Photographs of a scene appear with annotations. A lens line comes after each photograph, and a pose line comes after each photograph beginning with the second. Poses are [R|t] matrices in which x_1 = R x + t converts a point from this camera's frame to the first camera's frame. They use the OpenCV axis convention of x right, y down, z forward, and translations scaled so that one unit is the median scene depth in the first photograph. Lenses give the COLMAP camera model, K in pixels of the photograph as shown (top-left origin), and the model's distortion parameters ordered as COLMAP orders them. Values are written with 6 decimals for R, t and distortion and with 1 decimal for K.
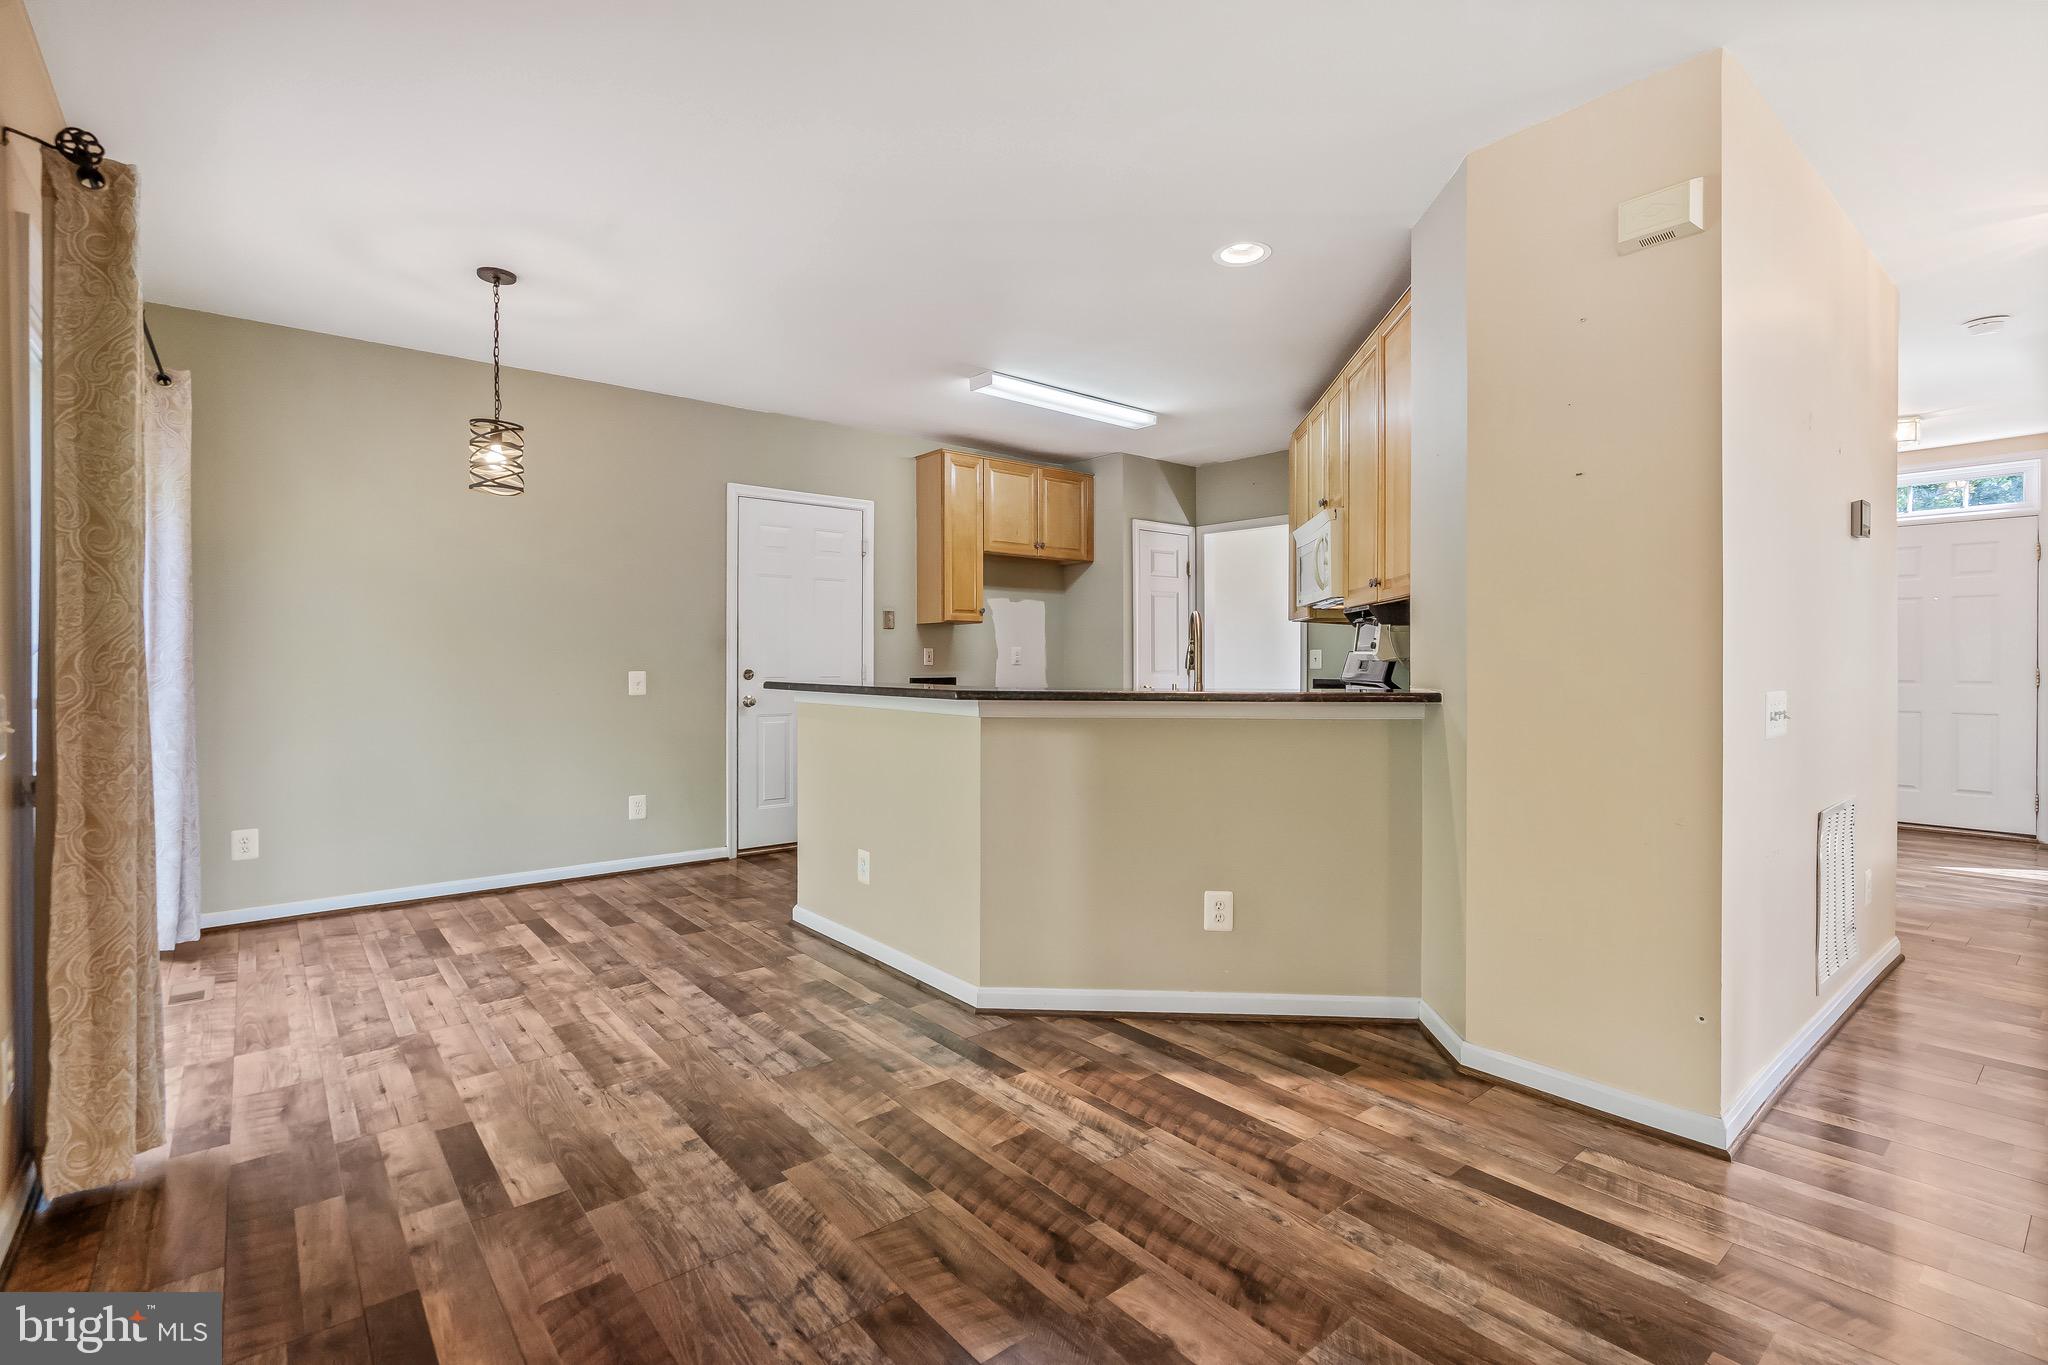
lens RADIAL K [[939.8, 0, 1033.8], [0, 939.8, 657.1], [0, 0, 1]] dist [-0.006030, 0.002568]
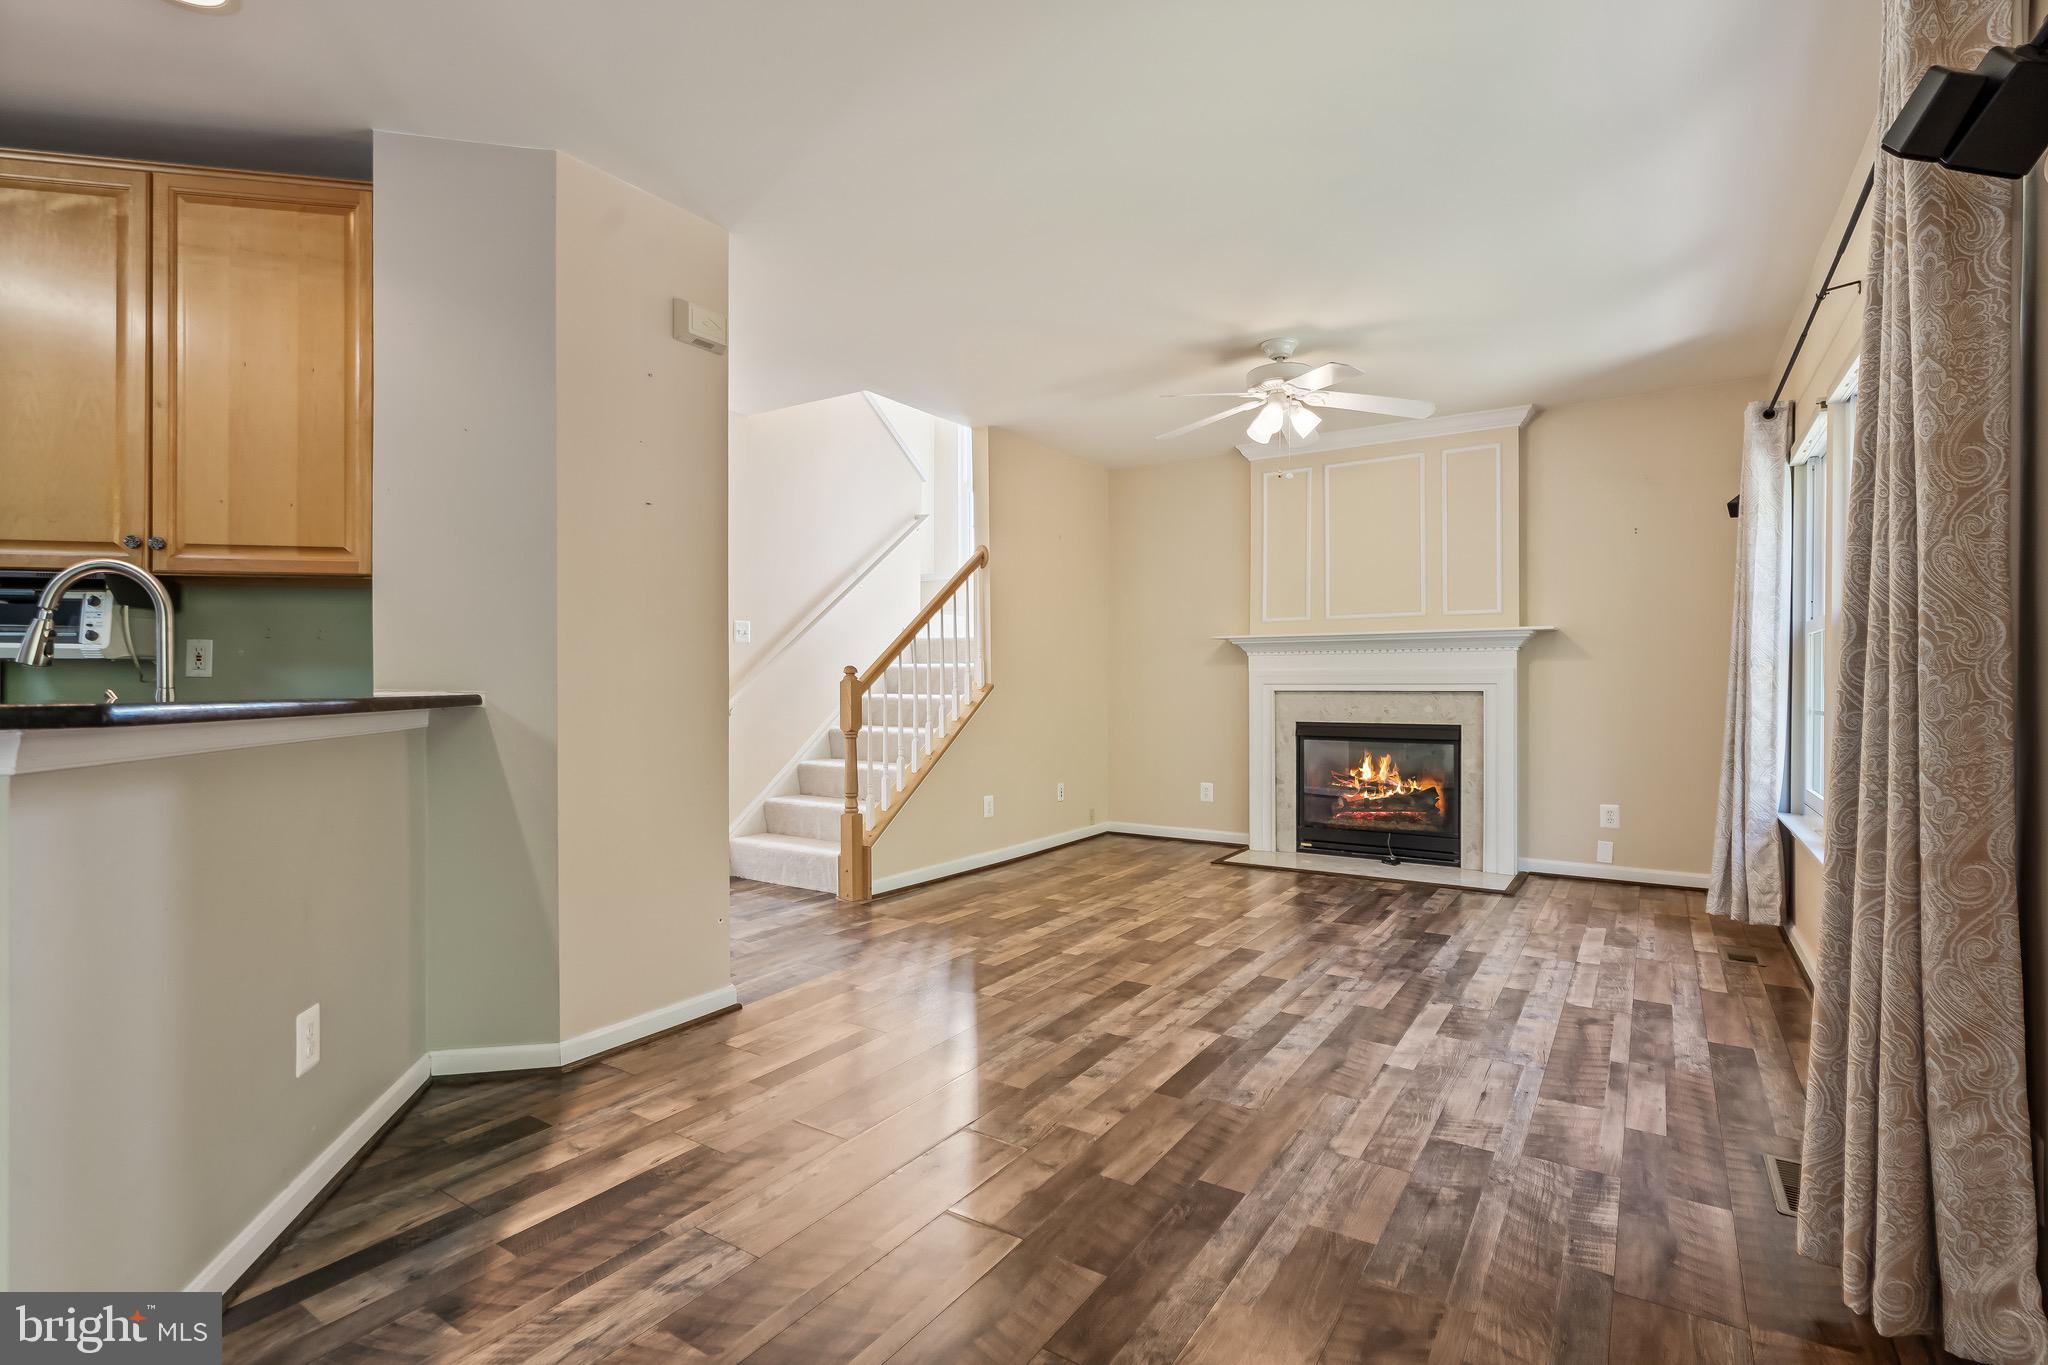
lens RADIAL K [[939.8, 0, 1008.5], [0, 939.8, 694.0], [0, 0, 1]] dist [-0.006030, 0.002568]
pose [[-0.266810, -0.010555, 0.963691, -0.539187], [-0.004330, 0.999943, 0.009754, 0.023294], [-0.963739, -0.001570, -0.266841, 0.694635]]
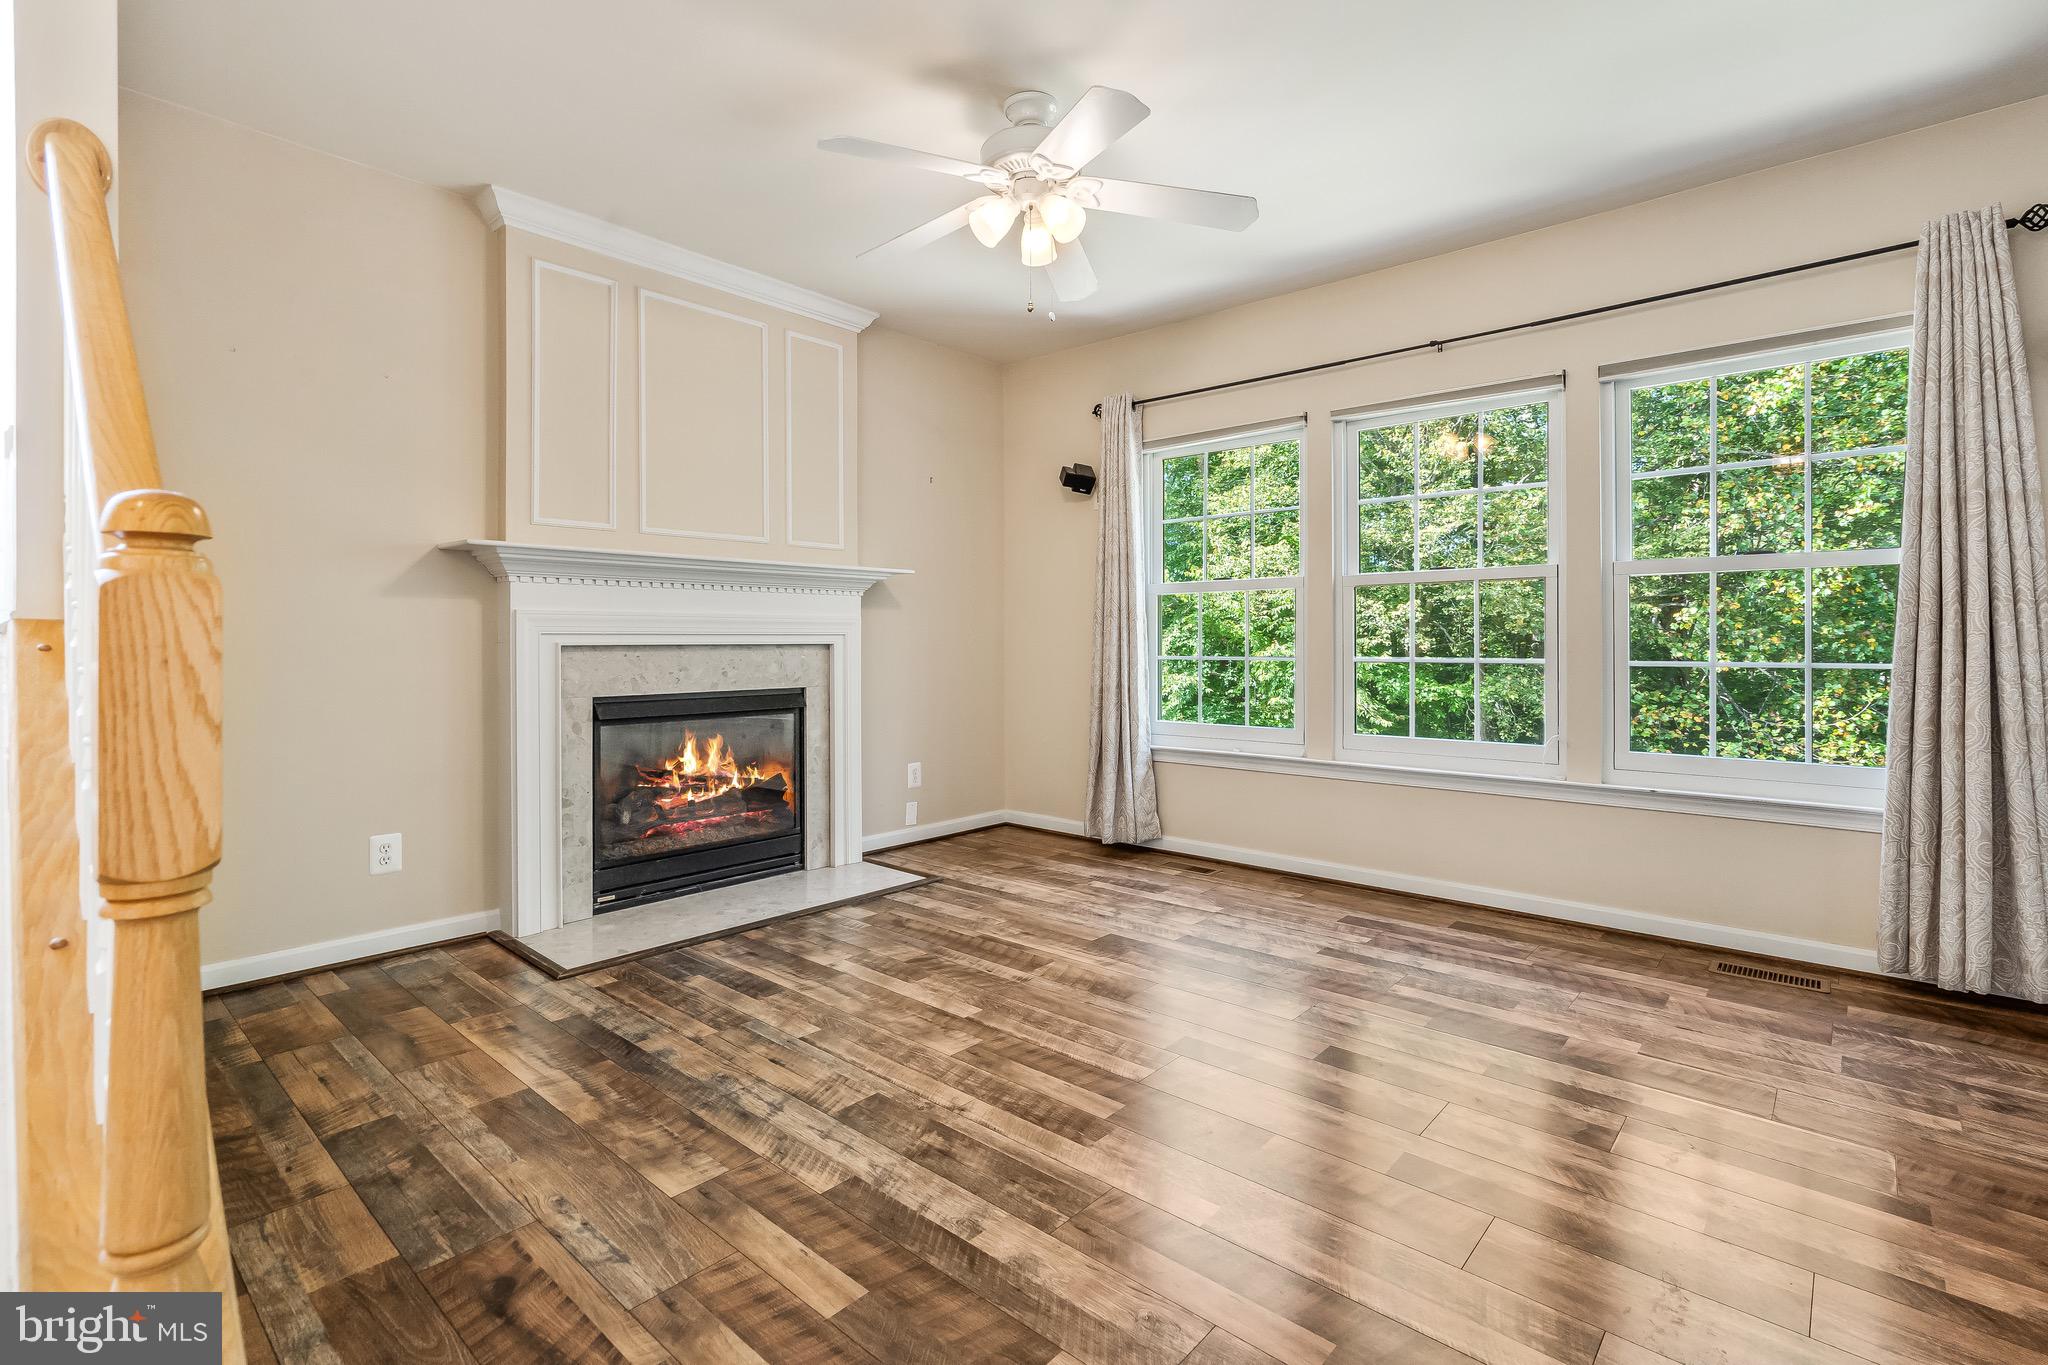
lens RADIAL K [[939.8, 0, 1019.4], [0, 939.8, 647.5], [0, 0, 1]] dist [-0.006030, 0.002568]
pose [[-0.990615, 0.000022, -0.136681, 0.791417], [-0.000066, 1.000000, 0.000642, 0.035224], [0.136681, 0.000645, -0.990615, 0.823975]]
